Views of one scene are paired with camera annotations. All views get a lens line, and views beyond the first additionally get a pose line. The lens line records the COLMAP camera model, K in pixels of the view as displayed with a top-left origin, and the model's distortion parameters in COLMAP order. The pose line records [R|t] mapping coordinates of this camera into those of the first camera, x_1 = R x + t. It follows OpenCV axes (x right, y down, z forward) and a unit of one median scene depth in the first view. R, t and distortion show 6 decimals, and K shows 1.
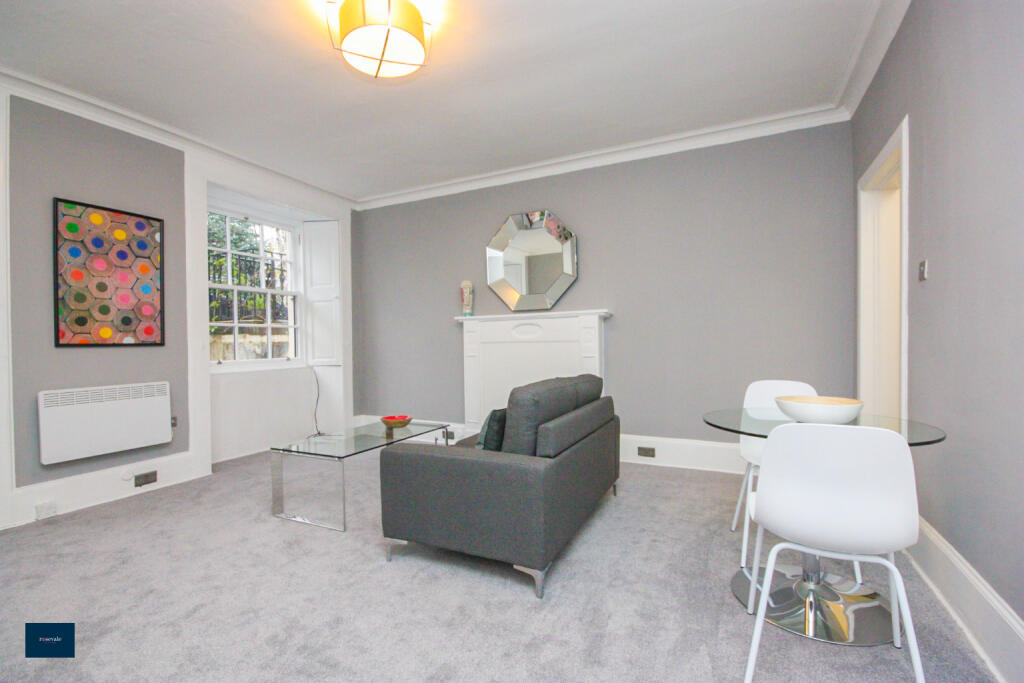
lens RADIAL K [[474.7, 0, 507.8], [0, 474.7, 349.3], [0, 0, 1]] dist [0.007956, -0.009421]
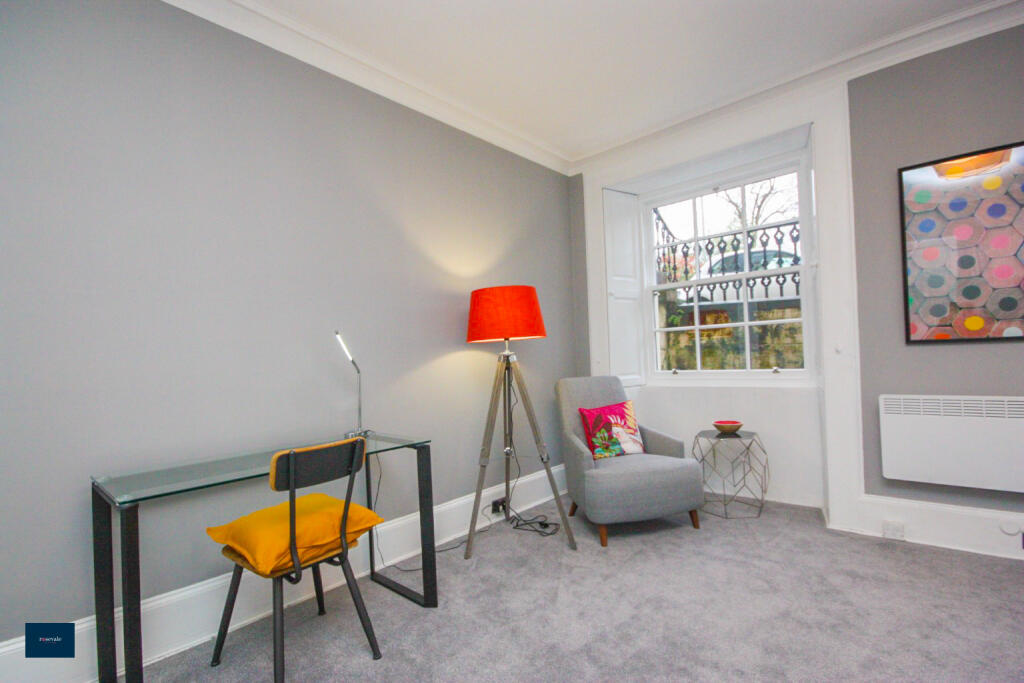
lens RADIAL K [[474.7, 0, 507.8], [0, 474.7, 349.3], [0, 0, 1]] dist [0.007956, -0.009421]
pose [[-0.289822, 0.016386, -0.956940, 0.069143], [0.029256, 0.999538, 0.008255, -0.023427], [0.956633, -0.025603, -0.290168, 0.560636]]
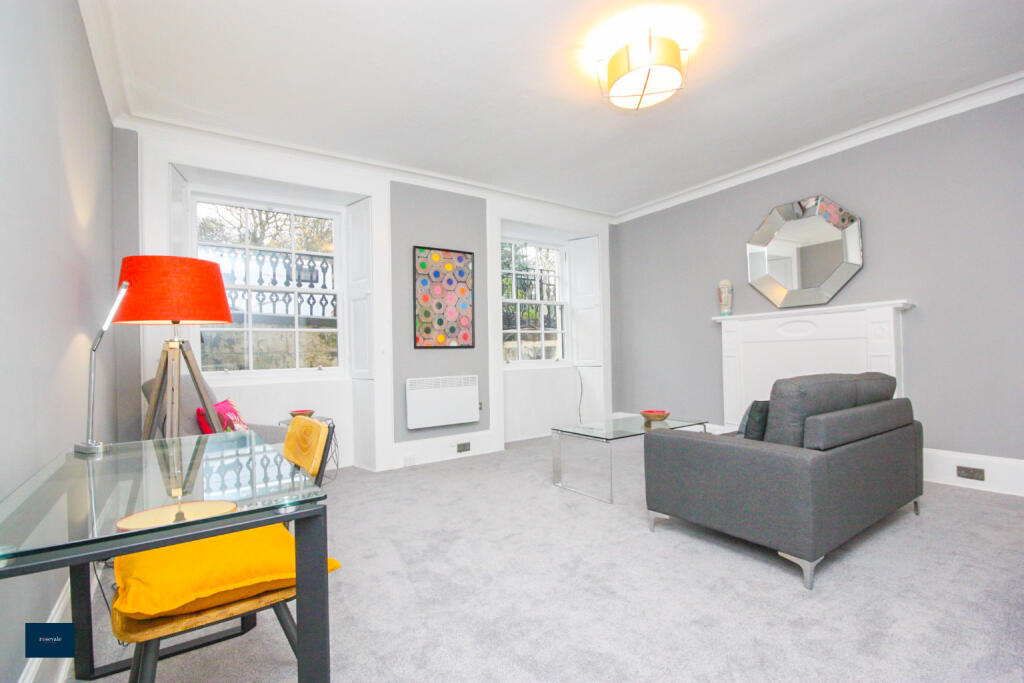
lens RADIAL K [[474.7, 0, 507.8], [0, 474.7, 349.3], [0, 0, 1]] dist [0.007956, -0.009421]
pose [[0.869697, -0.010418, -0.493476, 0.009989], [0.002693, 0.999863, -0.016361, 0.021851], [0.493579, 0.012900, 0.869606, -0.119433]]
